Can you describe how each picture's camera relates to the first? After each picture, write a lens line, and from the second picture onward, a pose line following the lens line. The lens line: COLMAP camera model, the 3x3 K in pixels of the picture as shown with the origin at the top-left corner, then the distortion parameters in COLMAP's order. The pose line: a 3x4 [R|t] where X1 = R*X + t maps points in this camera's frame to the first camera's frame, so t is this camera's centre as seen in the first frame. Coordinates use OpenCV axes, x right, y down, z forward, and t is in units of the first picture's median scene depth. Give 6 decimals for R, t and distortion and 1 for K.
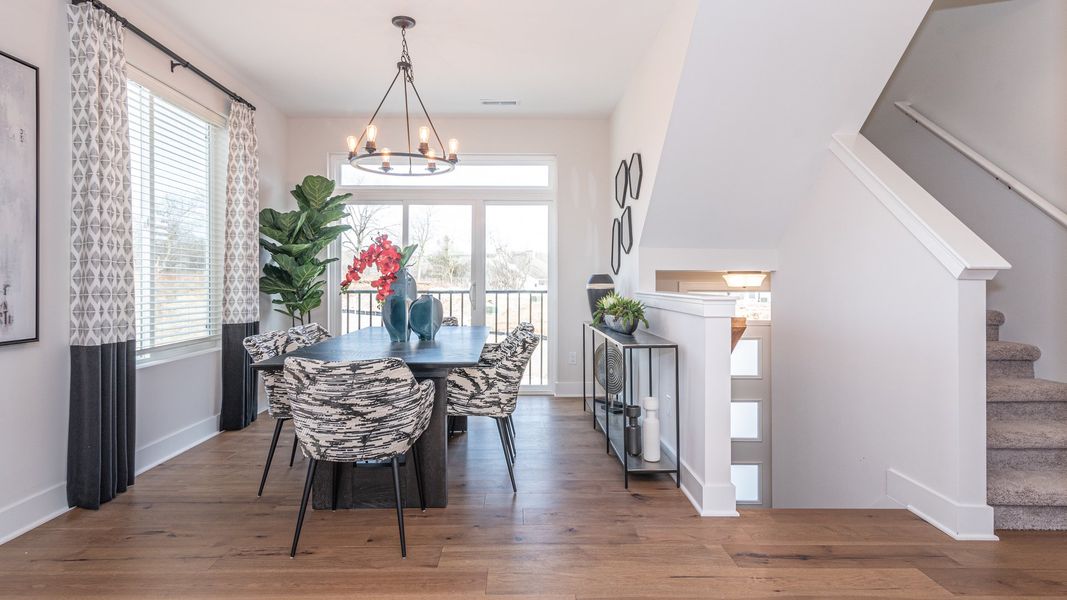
lens RADIAL K [[554.8, 0, 518.9], [0, 554.8, 280.7], [0, 0, 1]] dist [0.014849, 0.002806]
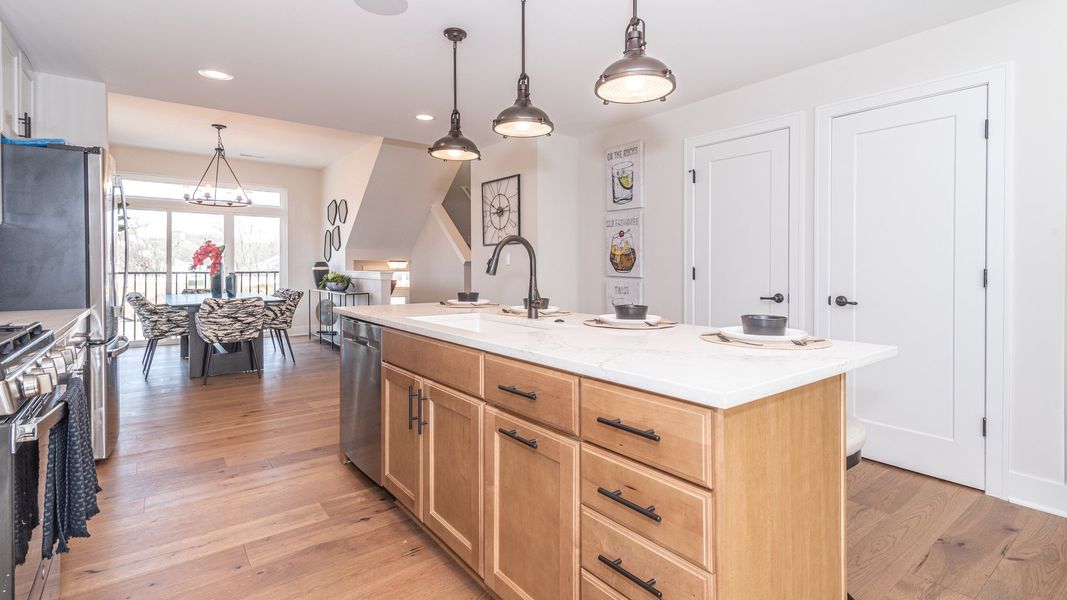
lens RADIAL K [[494.6, 0, 530.6], [0, 494.6, 269.2], [0, 0, 1]] dist [0.015756, 0.000910]
pose [[0.803525, -0.003399, 0.595261, -0.413337], [-0.002627, 0.999954, 0.009257, -0.005710], [-0.595265, -0.009002, 0.803479, -1.096469]]
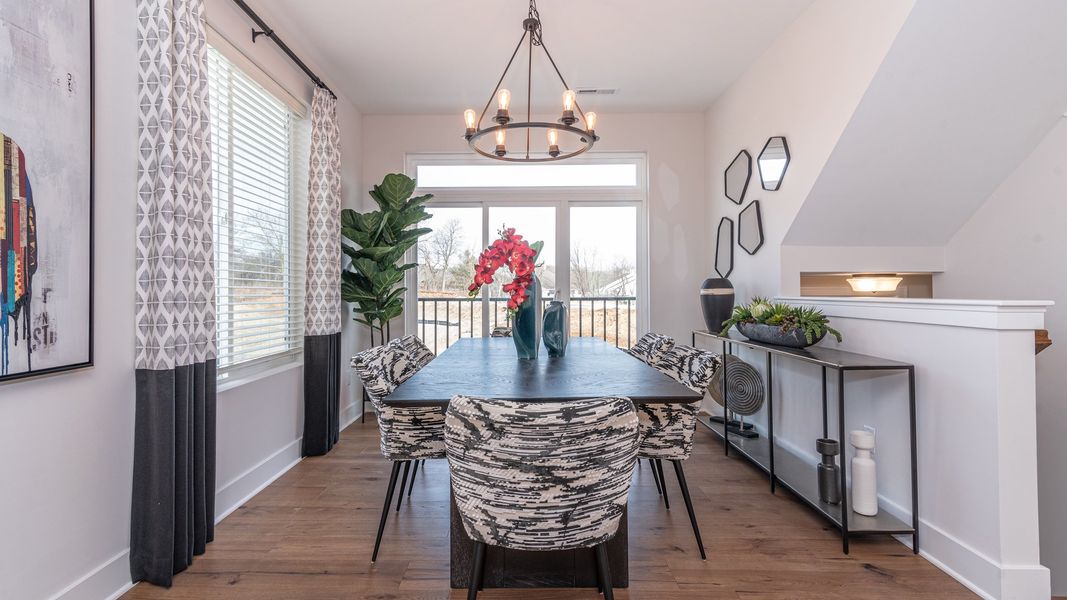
lens RADIAL K [[494.6, 0, 518.7], [0, 494.6, 286.1], [0, 0, 1]] dist [0.015756, 0.000910]
pose [[0.999696, -0.005189, -0.024098, -0.238179], [0.004970, 0.999946, -0.009111, 0.010200], [0.024144, 0.008988, 0.999668, 0.302153]]
